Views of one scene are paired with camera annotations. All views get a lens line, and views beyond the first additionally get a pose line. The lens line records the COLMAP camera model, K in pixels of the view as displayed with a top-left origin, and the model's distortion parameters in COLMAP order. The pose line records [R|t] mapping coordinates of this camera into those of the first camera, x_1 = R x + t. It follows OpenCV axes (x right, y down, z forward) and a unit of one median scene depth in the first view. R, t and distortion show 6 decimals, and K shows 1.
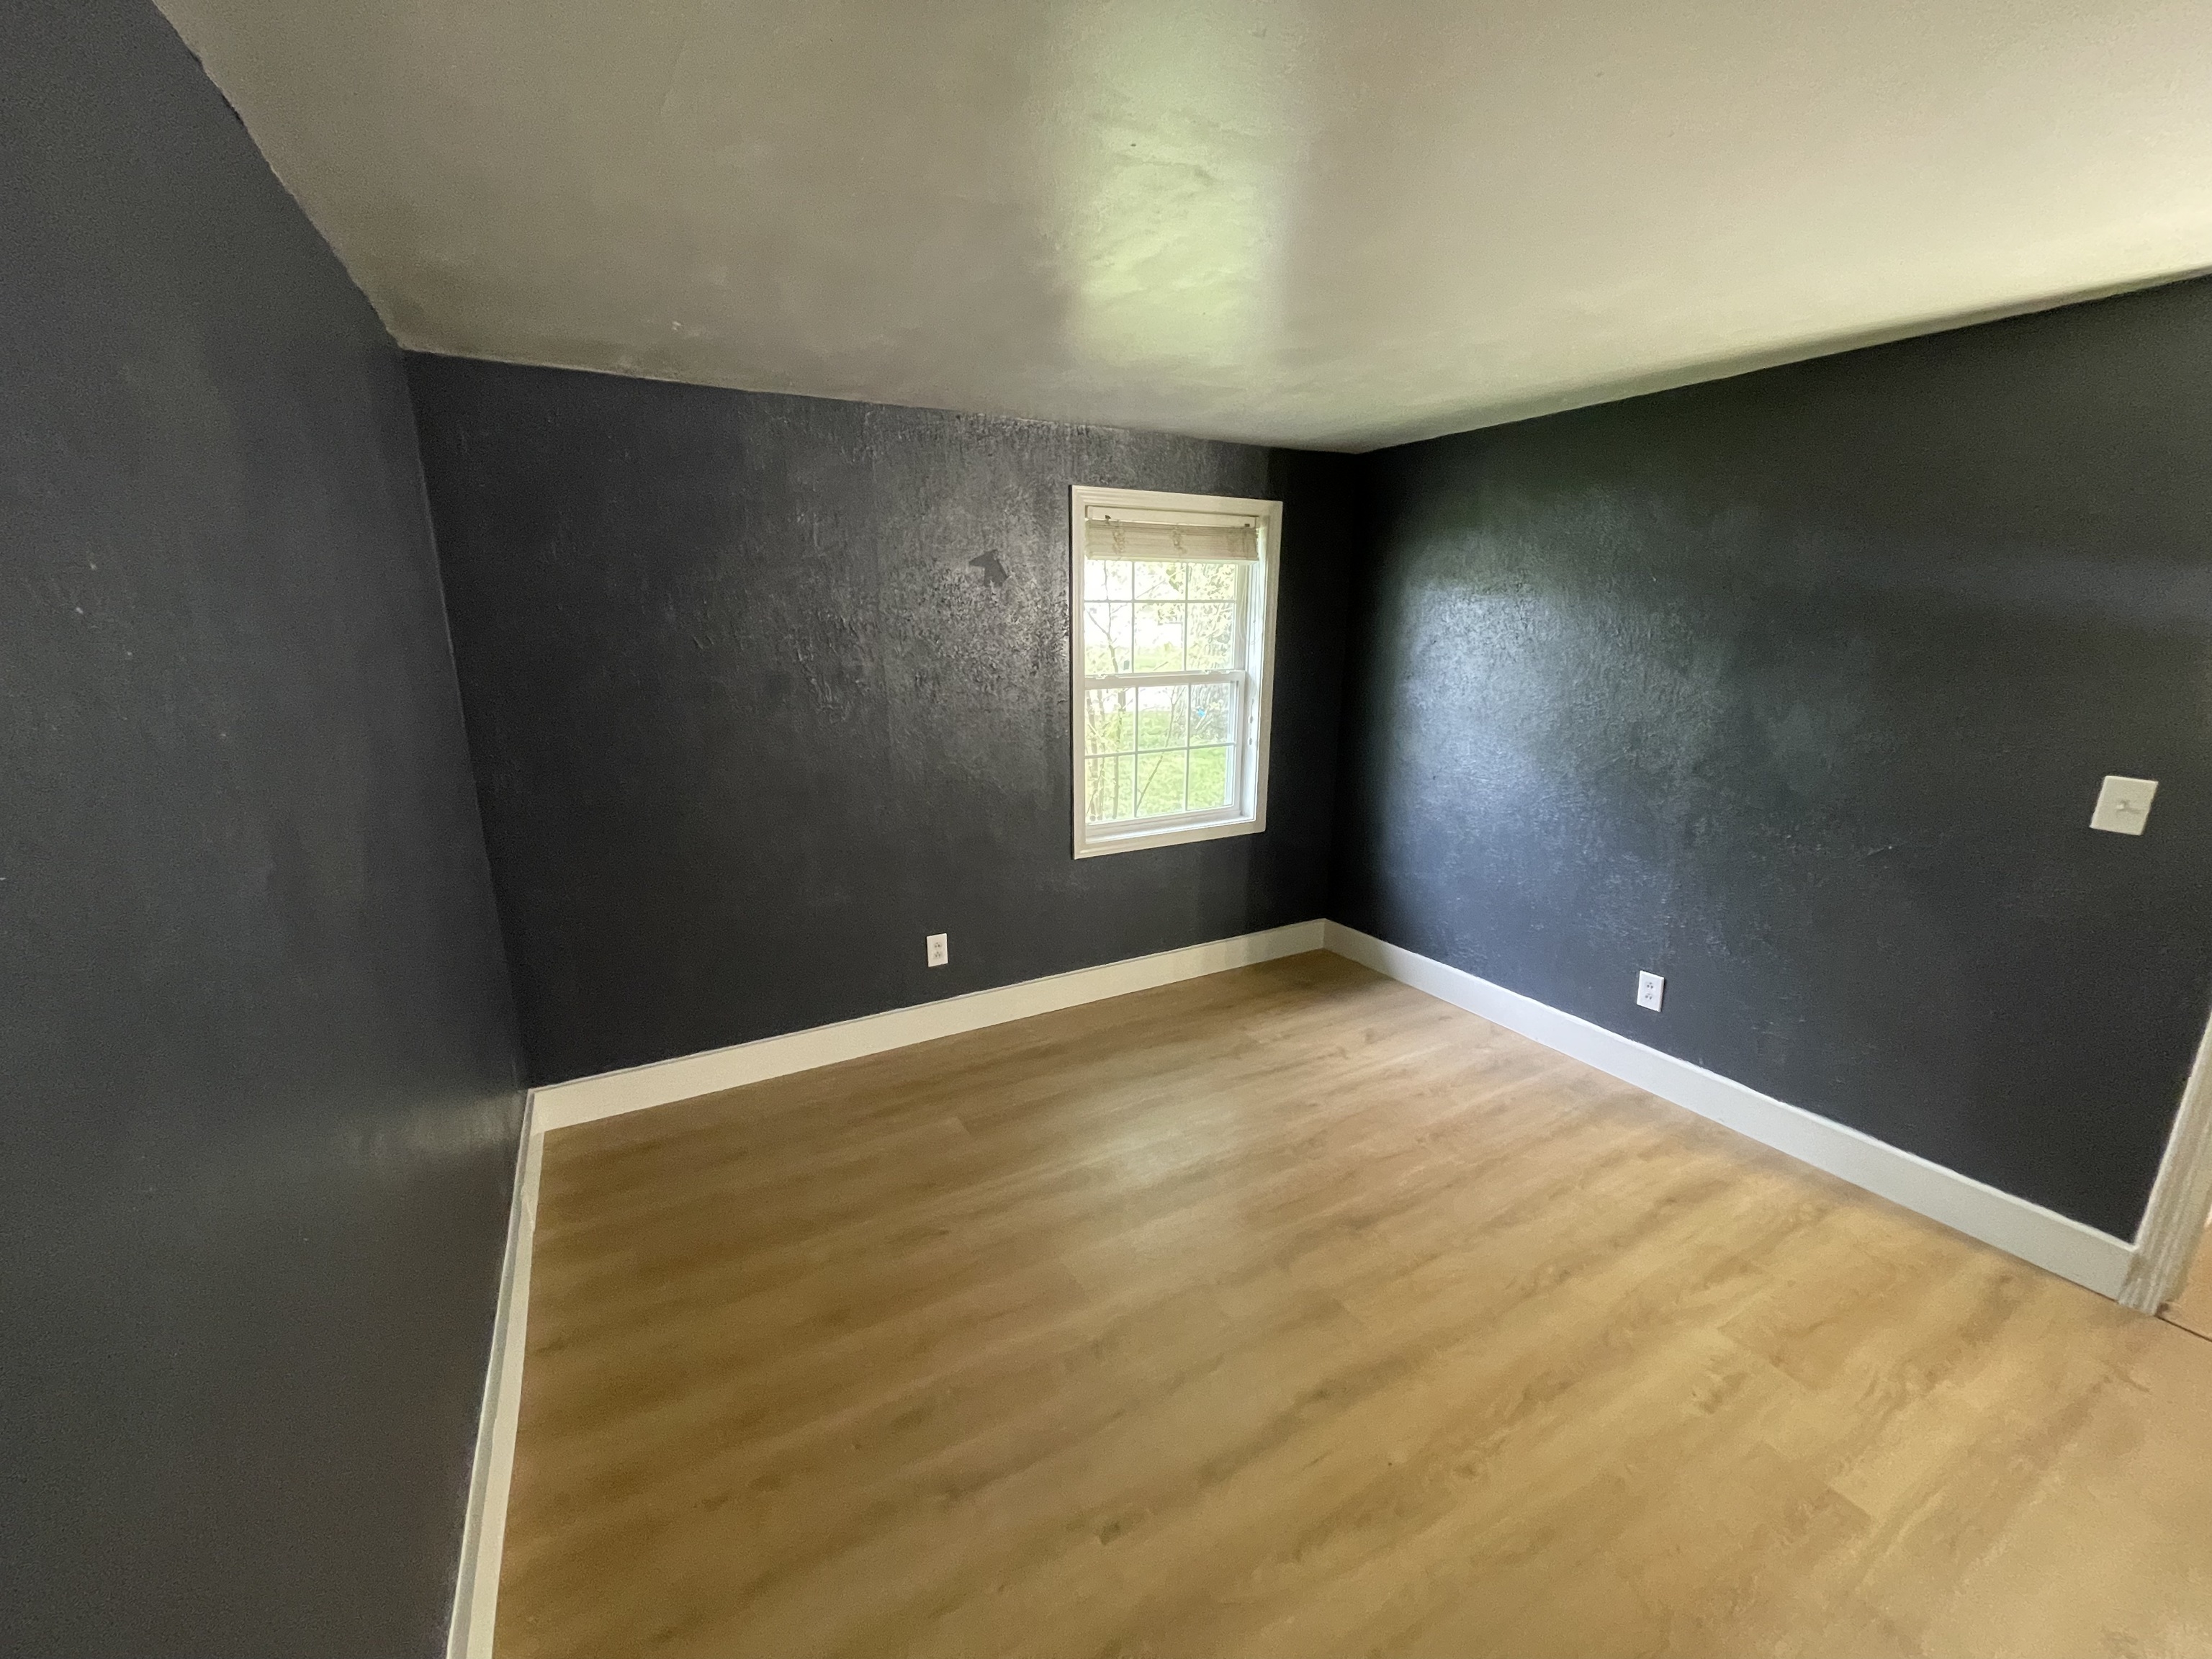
lens RADIAL K [[913.3, 0, 1105.8], [0, 913.3, 857.6], [0, 0, 1]] dist [0.023987, 0.000115]
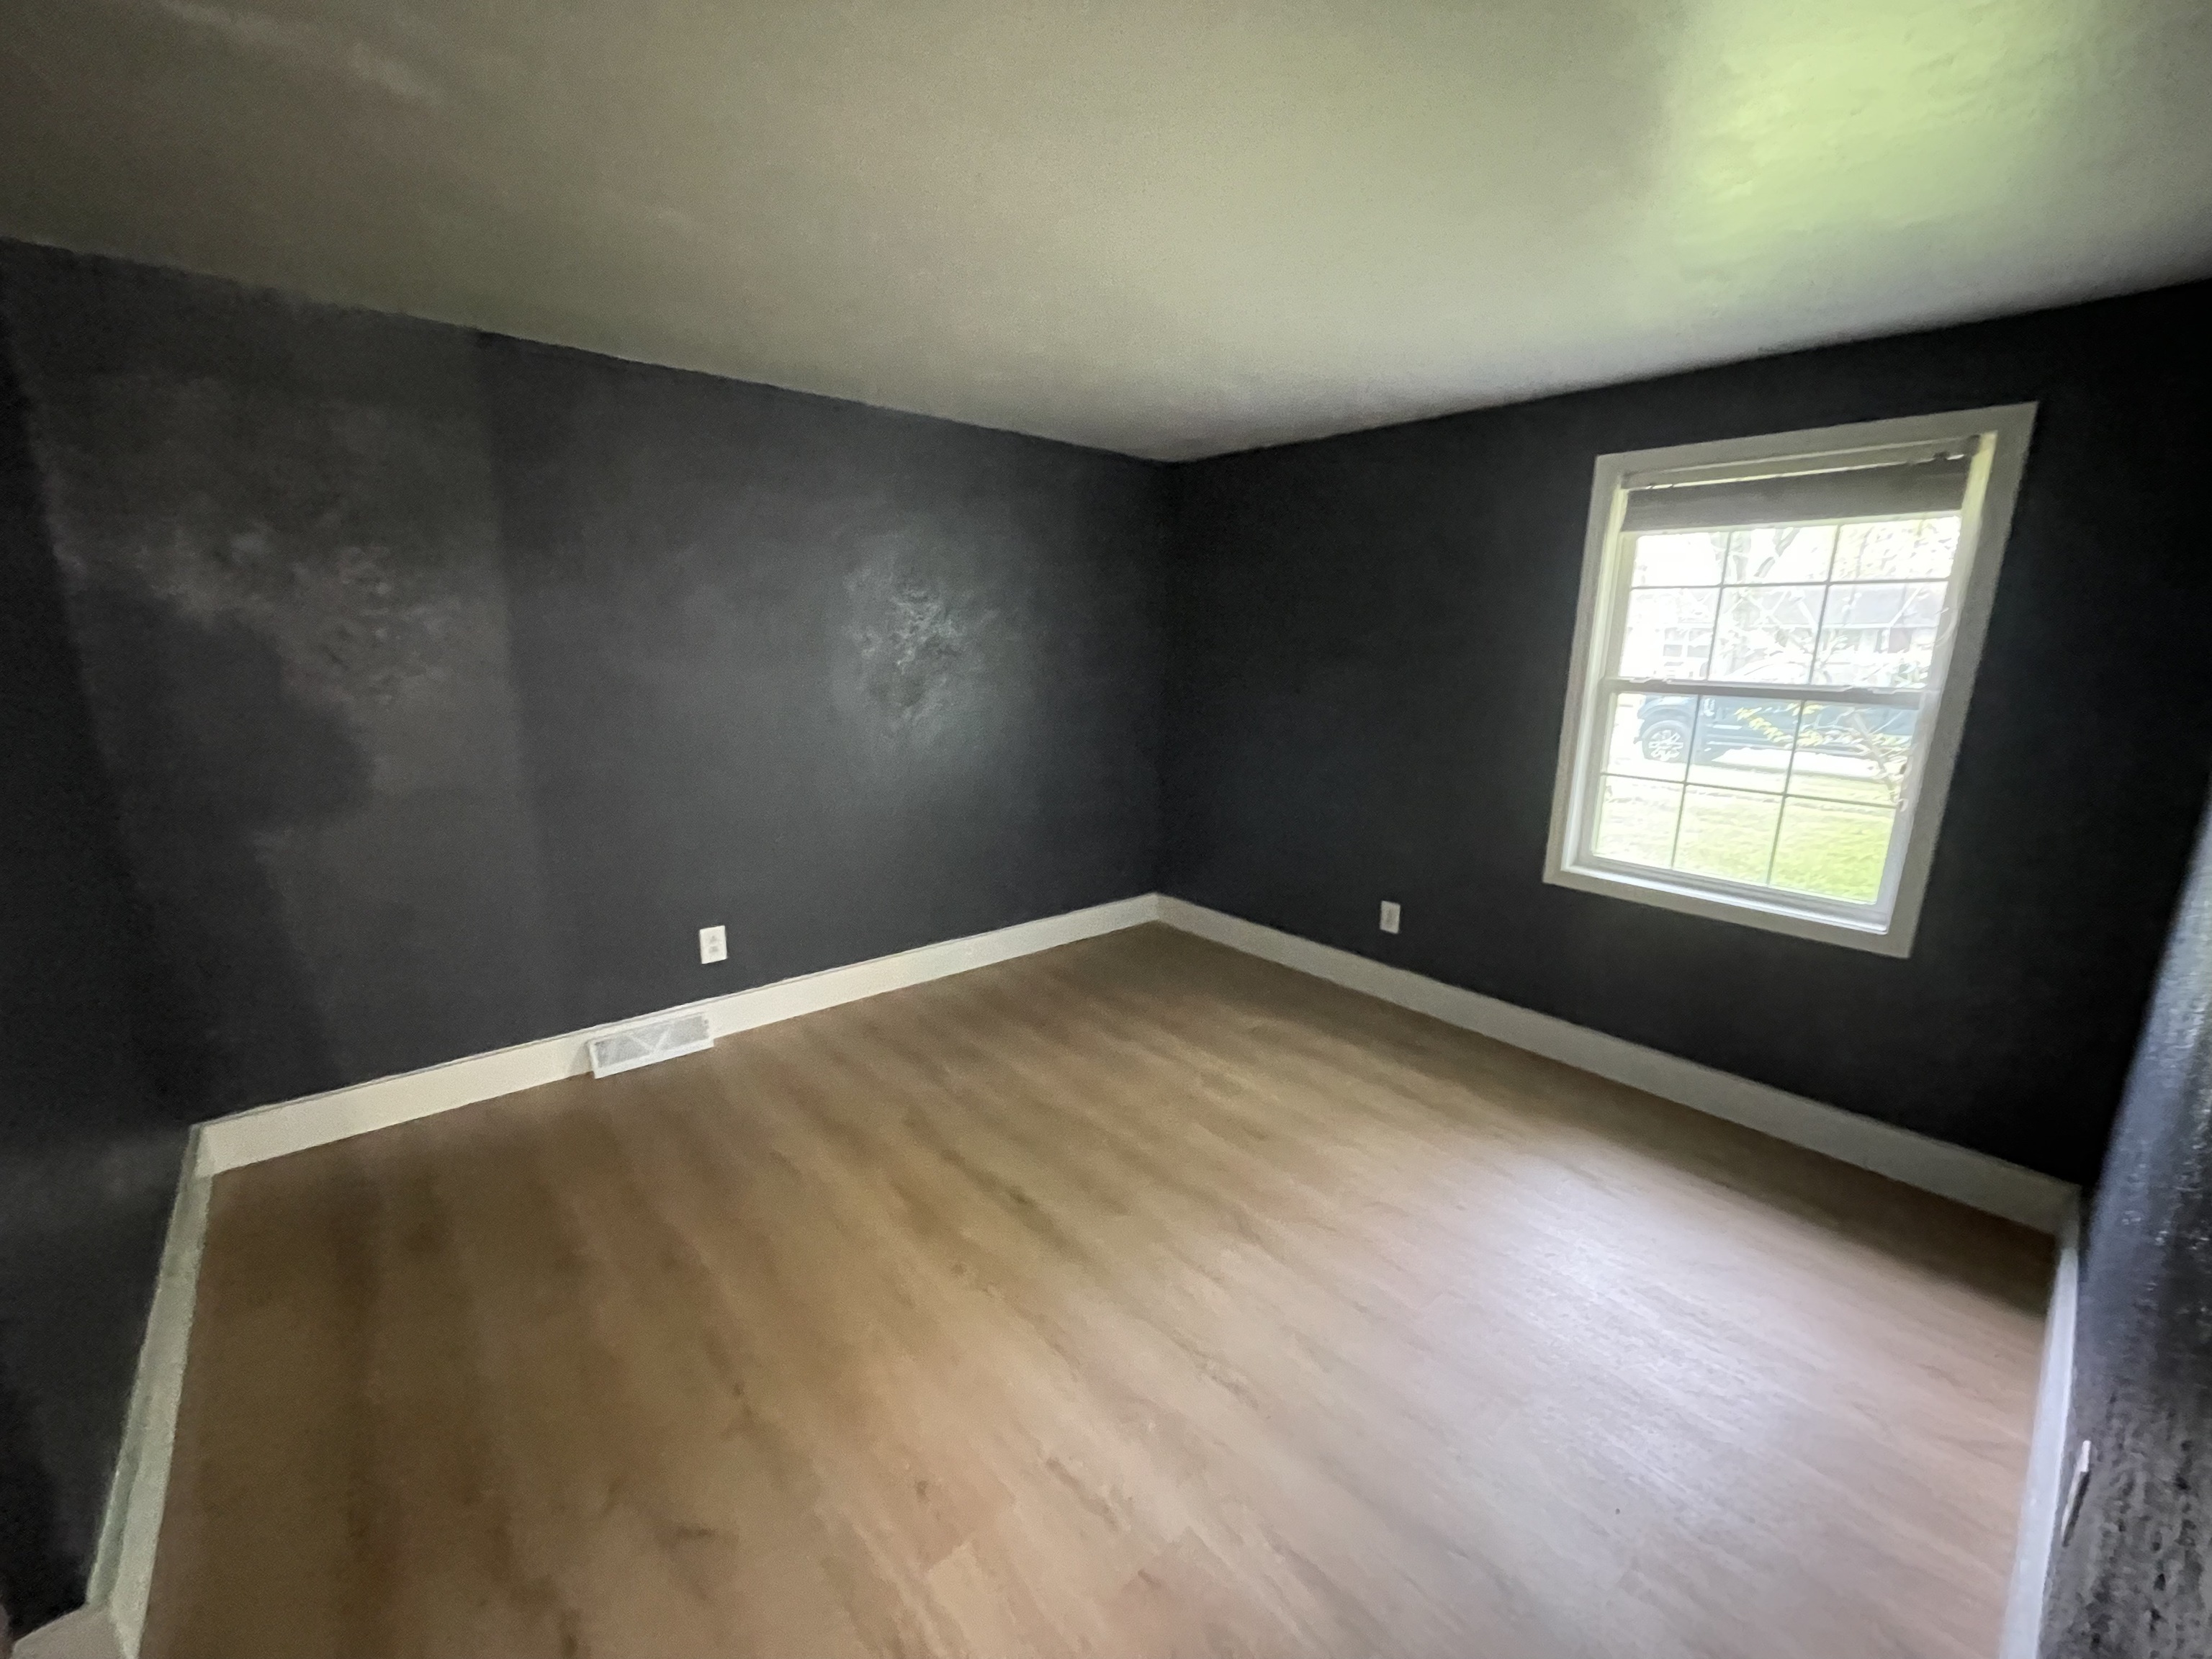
lens RADIAL K [[884.4, 0, 1106.3], [0, 884.4, 881.6], [0, 0, 1]] dist [-0.000027, 0.000070]
pose [[0.192332, 0.264636, -0.944974, 0.732118], [-0.271792, 0.939647, 0.207826, -0.065264], [0.942941, 0.216865, 0.252650, 0.401692]]
